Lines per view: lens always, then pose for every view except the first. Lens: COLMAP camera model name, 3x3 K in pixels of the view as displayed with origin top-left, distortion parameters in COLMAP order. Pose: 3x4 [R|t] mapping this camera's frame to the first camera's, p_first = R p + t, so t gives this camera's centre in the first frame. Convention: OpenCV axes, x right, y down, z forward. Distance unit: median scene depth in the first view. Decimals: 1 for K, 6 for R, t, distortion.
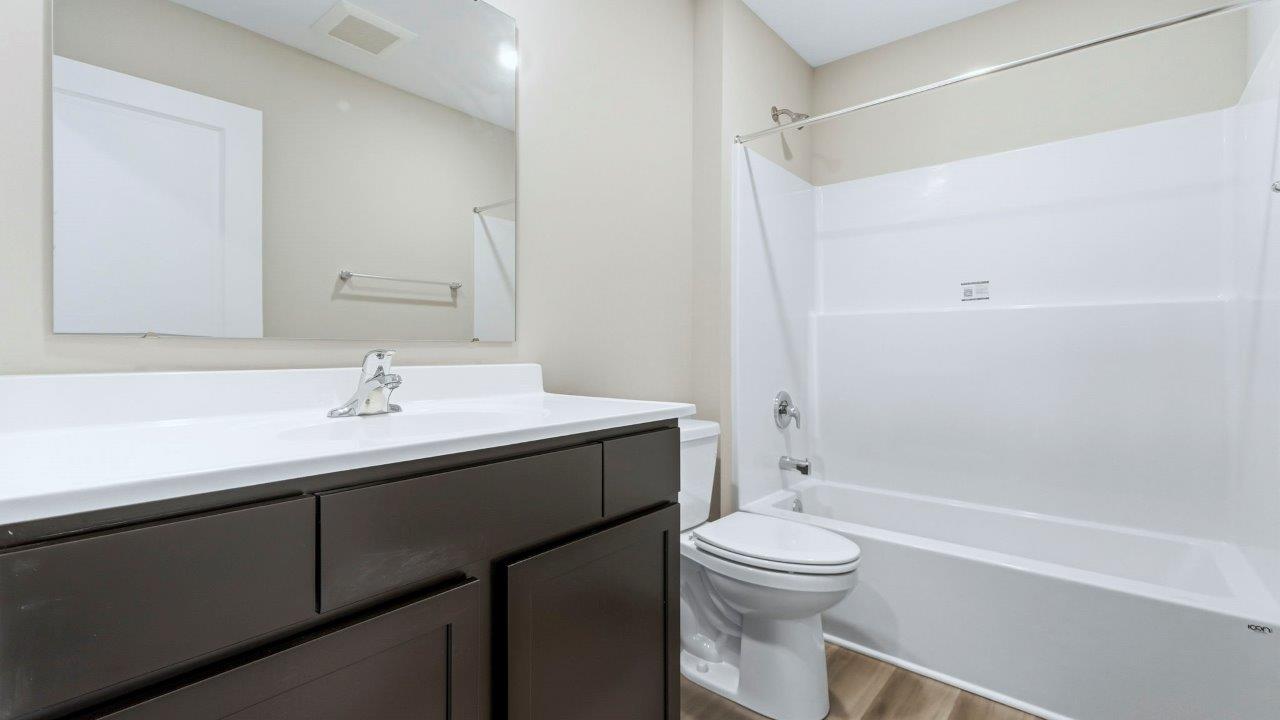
lens RADIAL K [[543.7, 0, 643.0], [0, 543.7, 356.8], [0, 0, 1]] dist [0.001945, 0.000083]
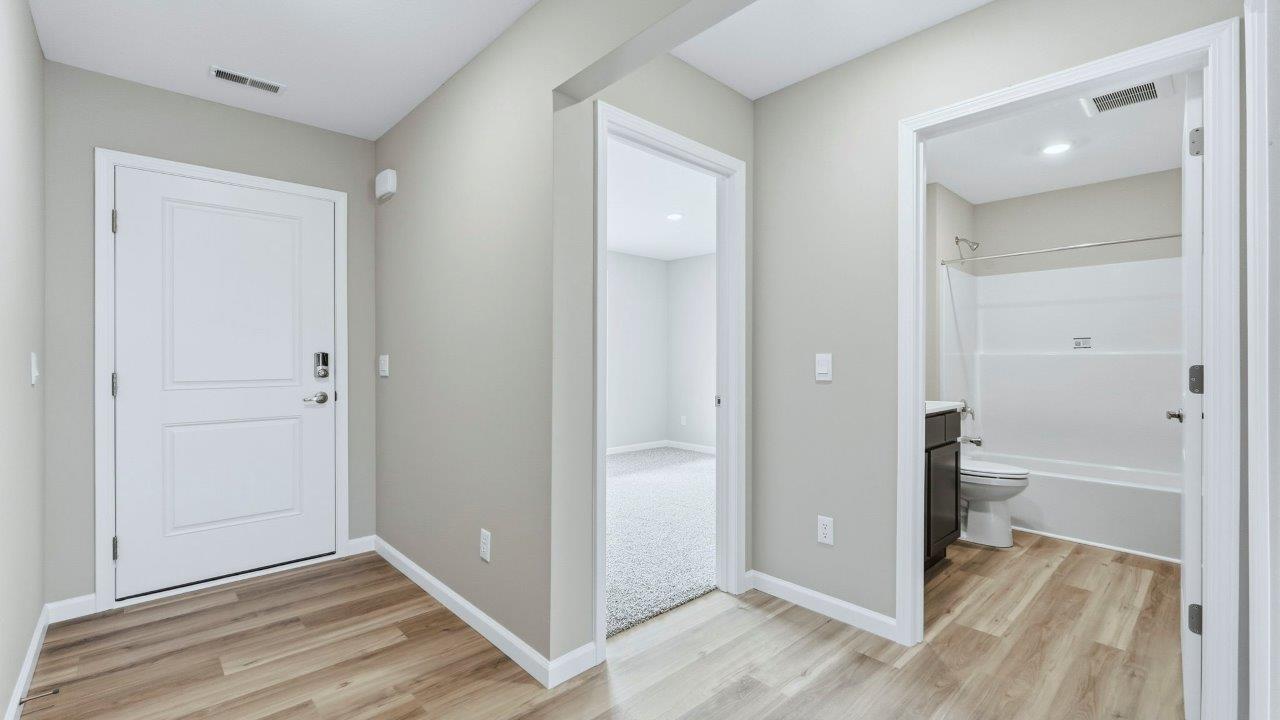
lens RADIAL K [[548.0, 0, 647.2], [0, 548.0, 361.4], [0, 0, 1]] dist [0.001653, -0.000469]
pose [[0.993875, -0.002571, -0.110477, -0.598662], [0.001295, 0.999932, -0.011615, -0.041499], [0.110499, 0.011401, 0.993811, -0.929151]]
